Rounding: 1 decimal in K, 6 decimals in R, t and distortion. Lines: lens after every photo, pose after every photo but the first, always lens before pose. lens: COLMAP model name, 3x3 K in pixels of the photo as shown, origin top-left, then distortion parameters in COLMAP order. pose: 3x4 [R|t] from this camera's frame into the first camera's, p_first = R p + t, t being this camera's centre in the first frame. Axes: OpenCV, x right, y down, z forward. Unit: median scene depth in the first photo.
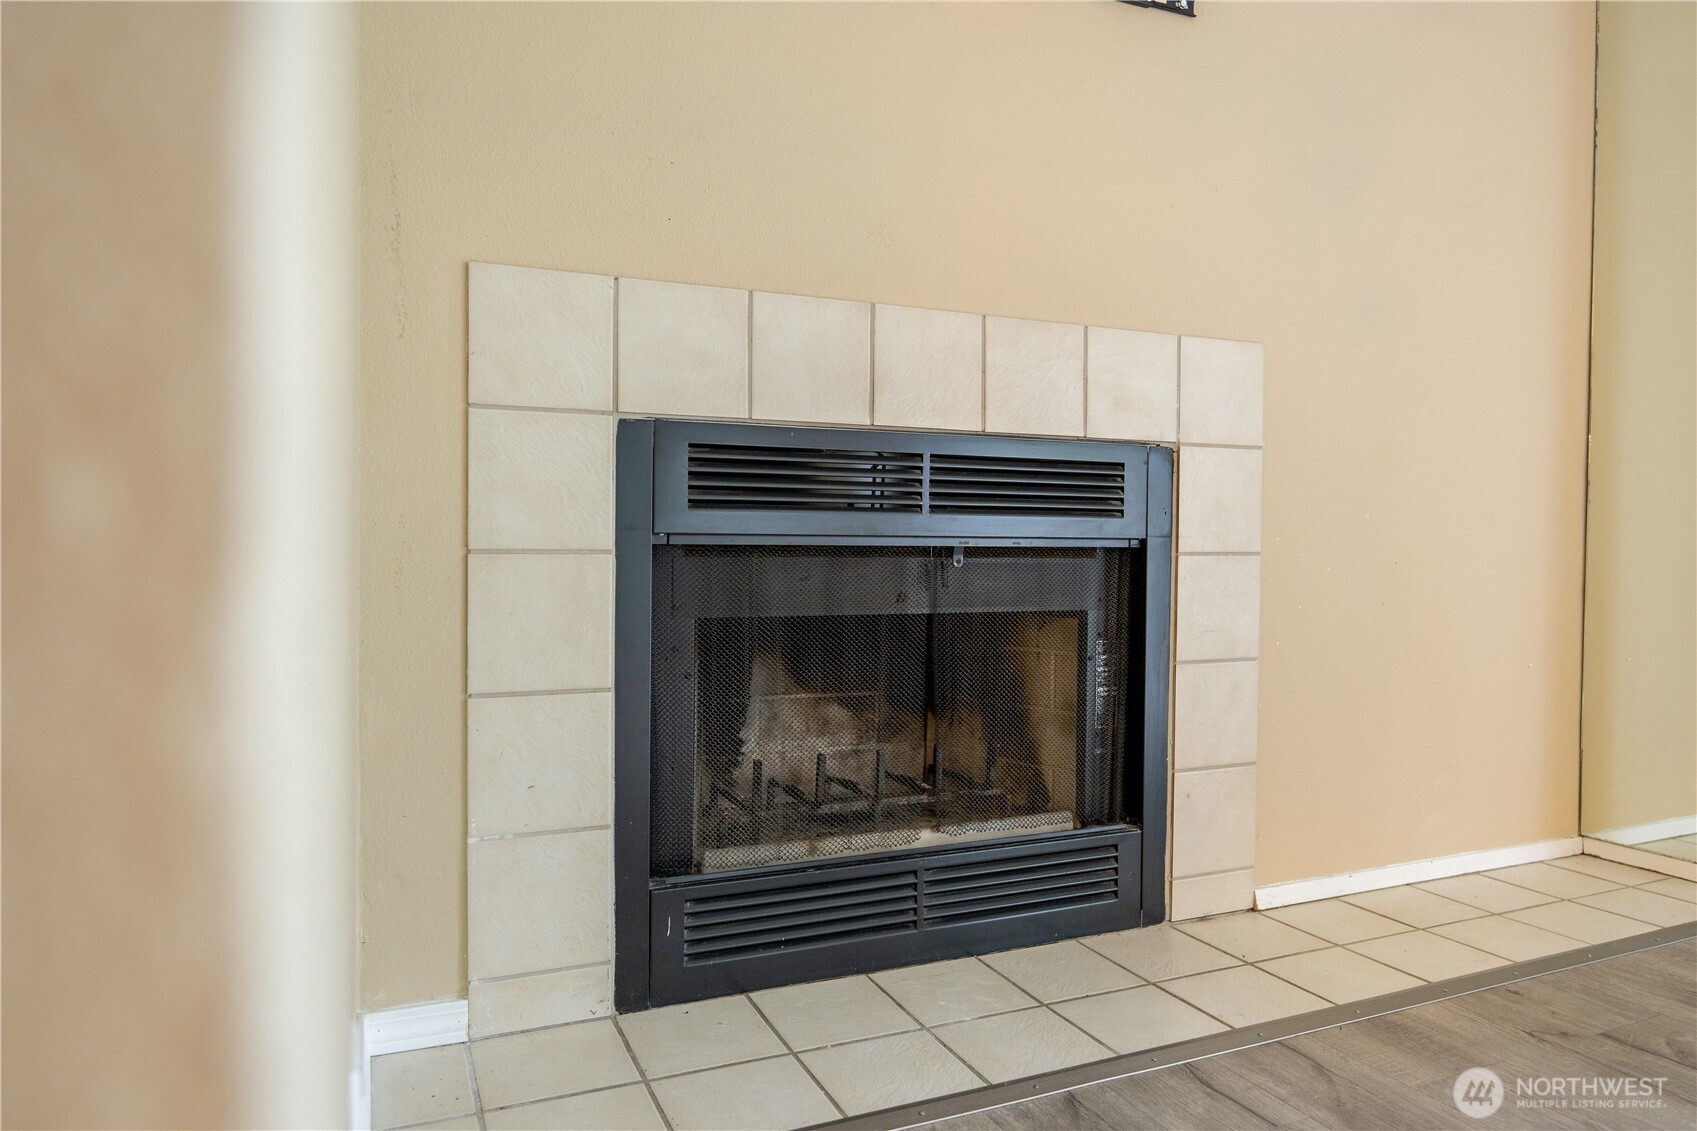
lens RADIAL K [[1048.9, 0, 804.5], [0, 1048.9, 563.3], [0, 0, 1]] dist [-0.004052, -0.004035]
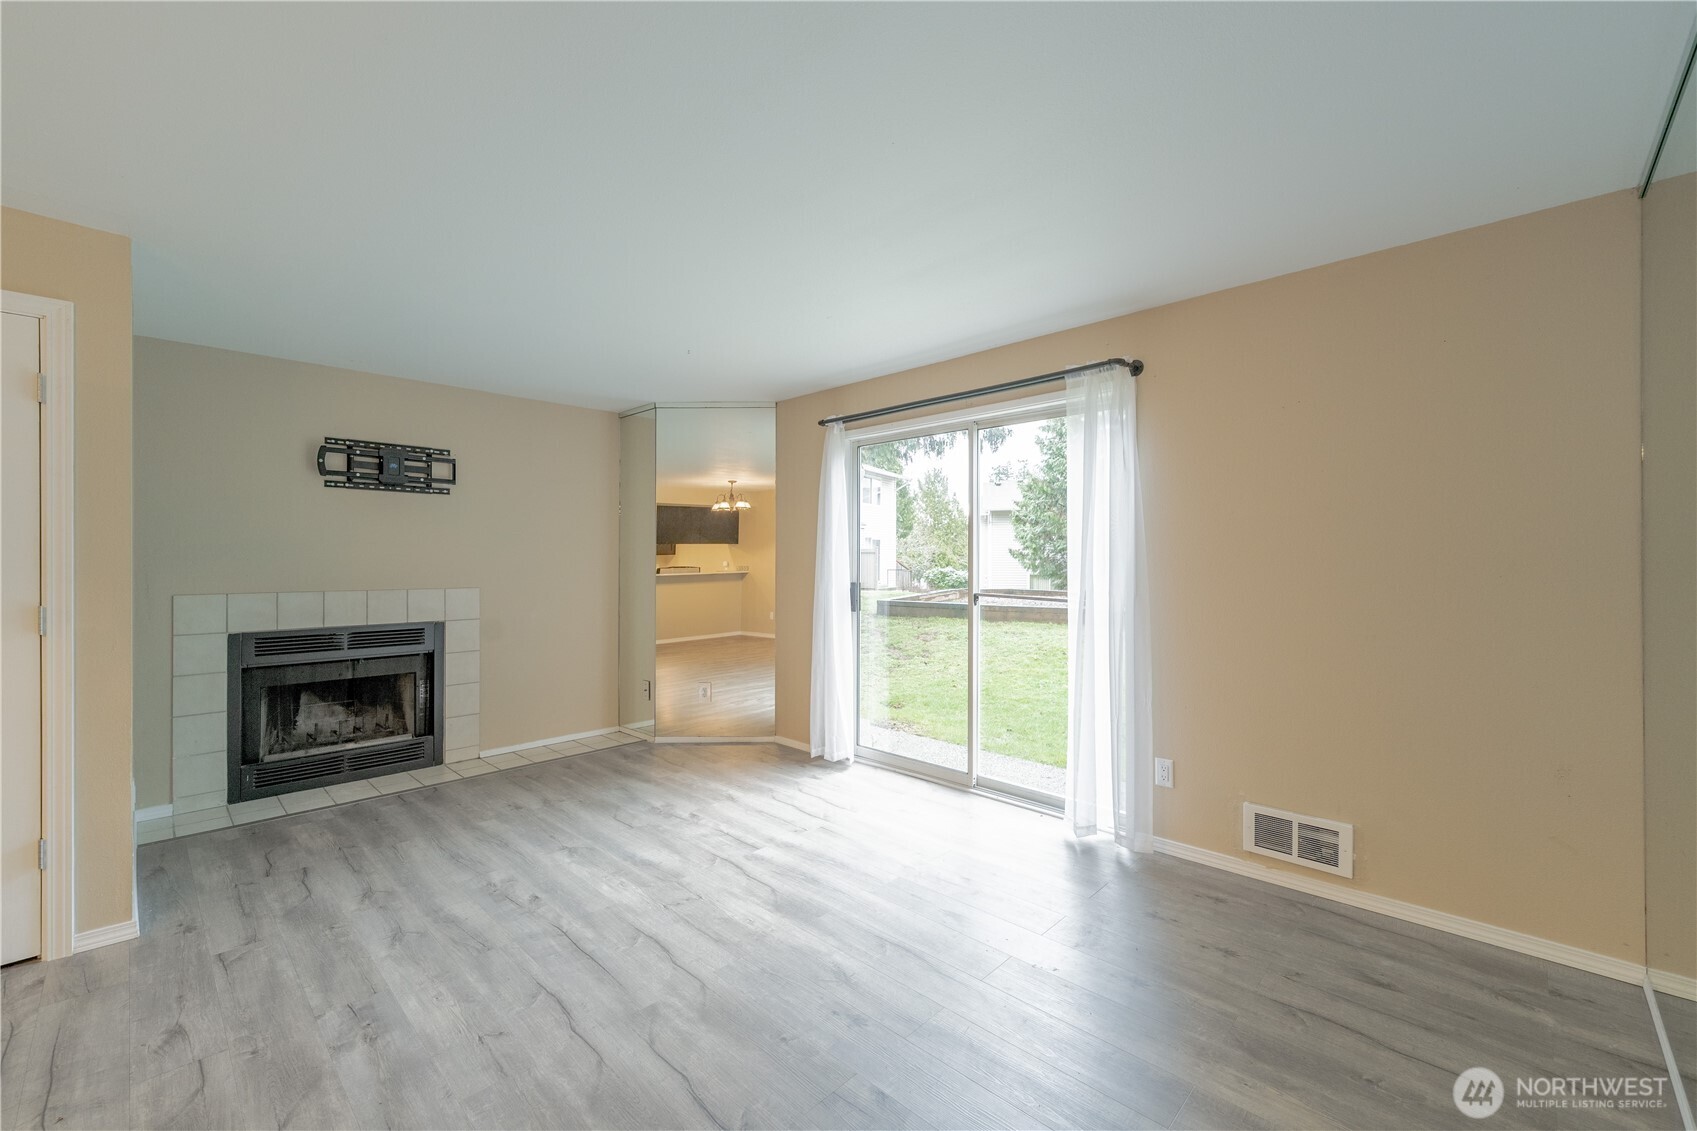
lens RADIAL K [[706.7, 0, 822.6], [0, 706.7, 555.8], [0, 0, 1]] dist [0.000101, -0.001325]
pose [[0.926857, -0.005619, 0.375373, 0.638214], [0.014096, 0.999704, -0.019841, -0.265668], [-0.375150, 0.023681, 0.926662, -1.591817]]
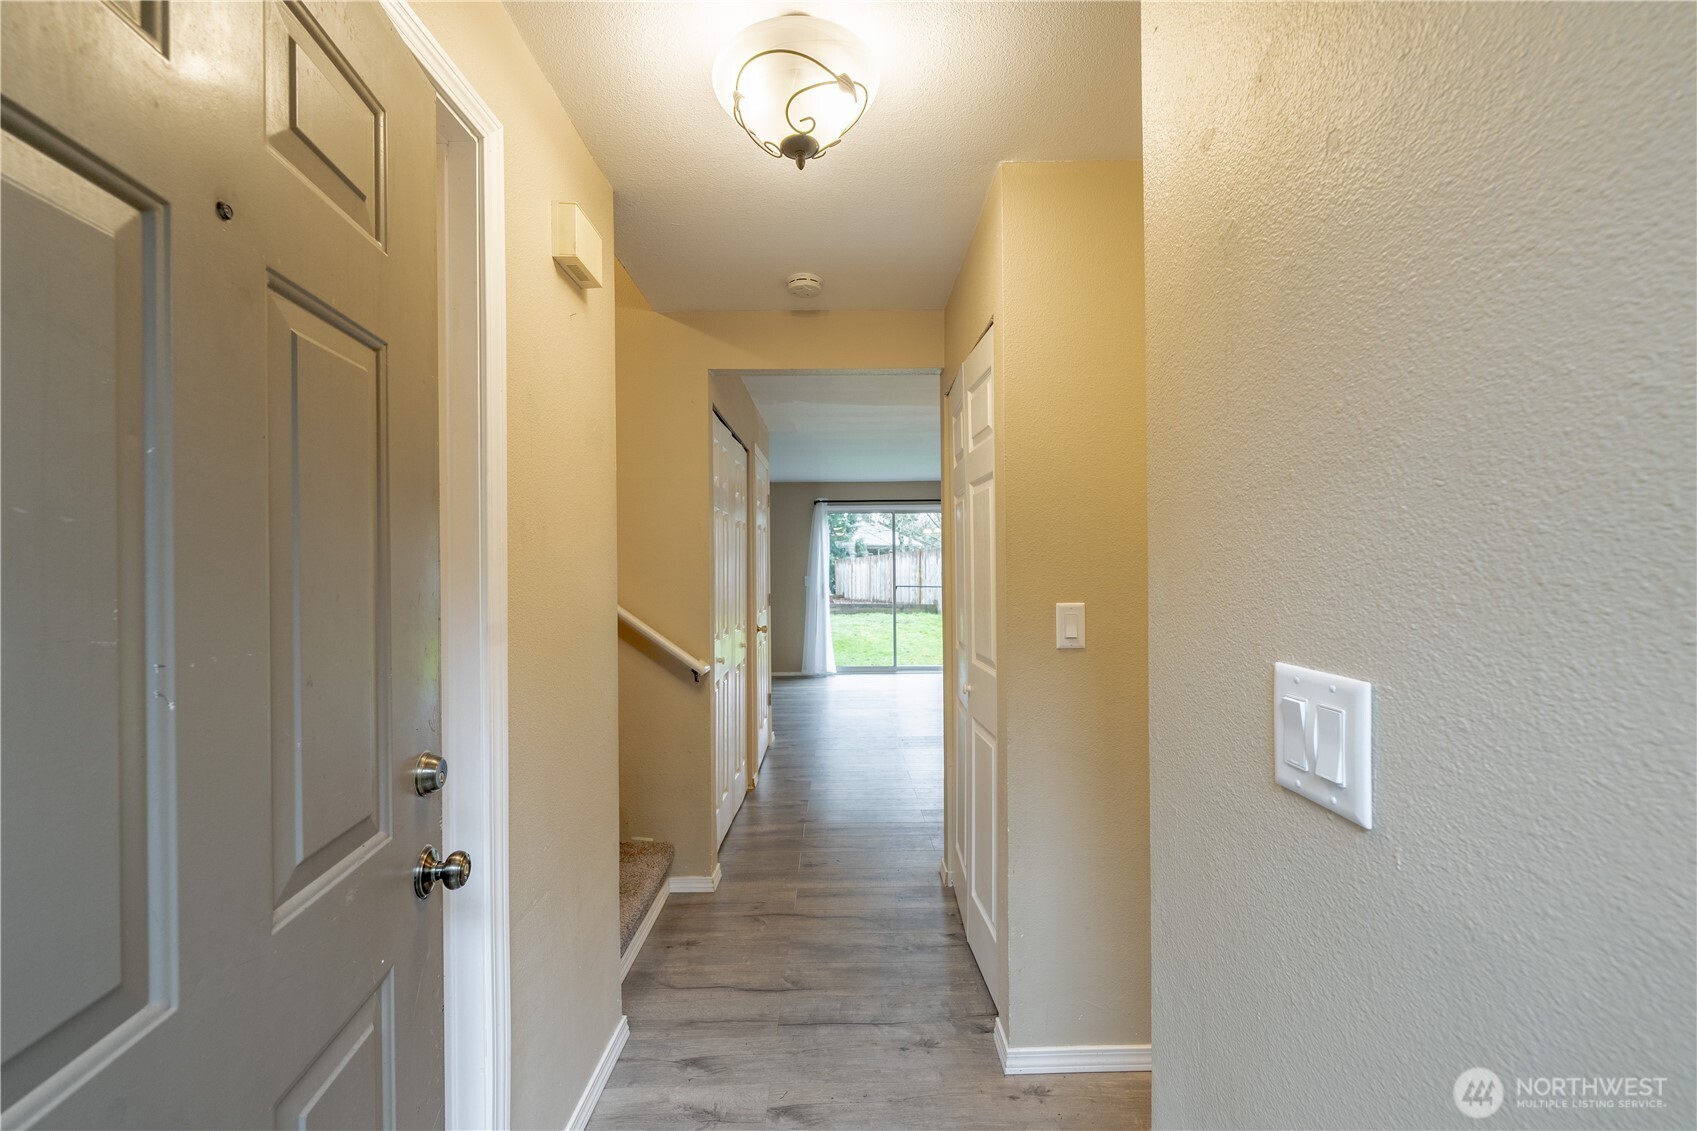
lens RADIAL K [[706.7, 0, 846.2], [0, 706.7, 563.1], [0, 0, 1]] dist [0.000101, -0.001325]
pose [[0.383152, -0.006165, 0.923665, -2.517740], [0.035107, 0.999352, -0.007892, -0.311616], [-0.923018, 0.035451, 0.383120, -1.350202]]
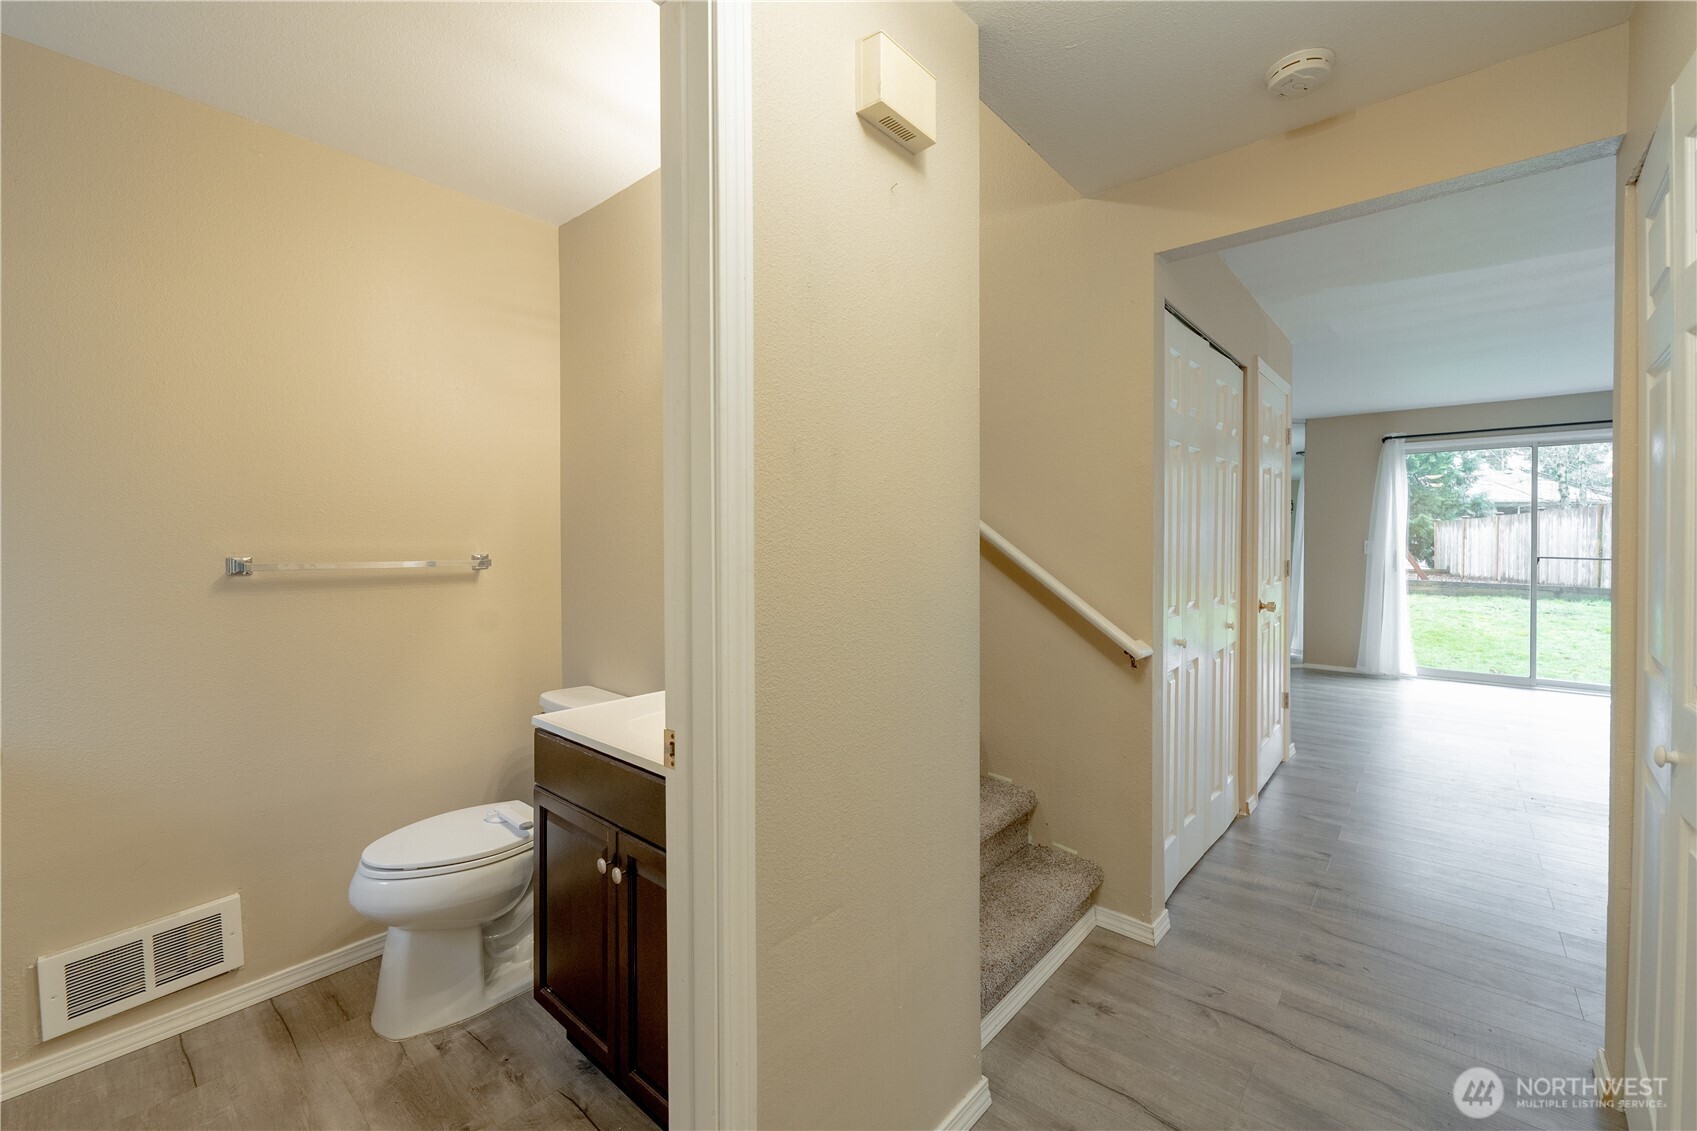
lens RADIAL K [[706.7, 0, 826.5], [0, 706.7, 543.2], [0, 0, 1]] dist [0.000101, -0.001325]
pose [[0.902427, -0.014724, 0.430592, -2.196803], [0.019597, 0.999784, -0.006883, -0.286989], [-0.430398, 0.014650, 0.902521, -1.300316]]
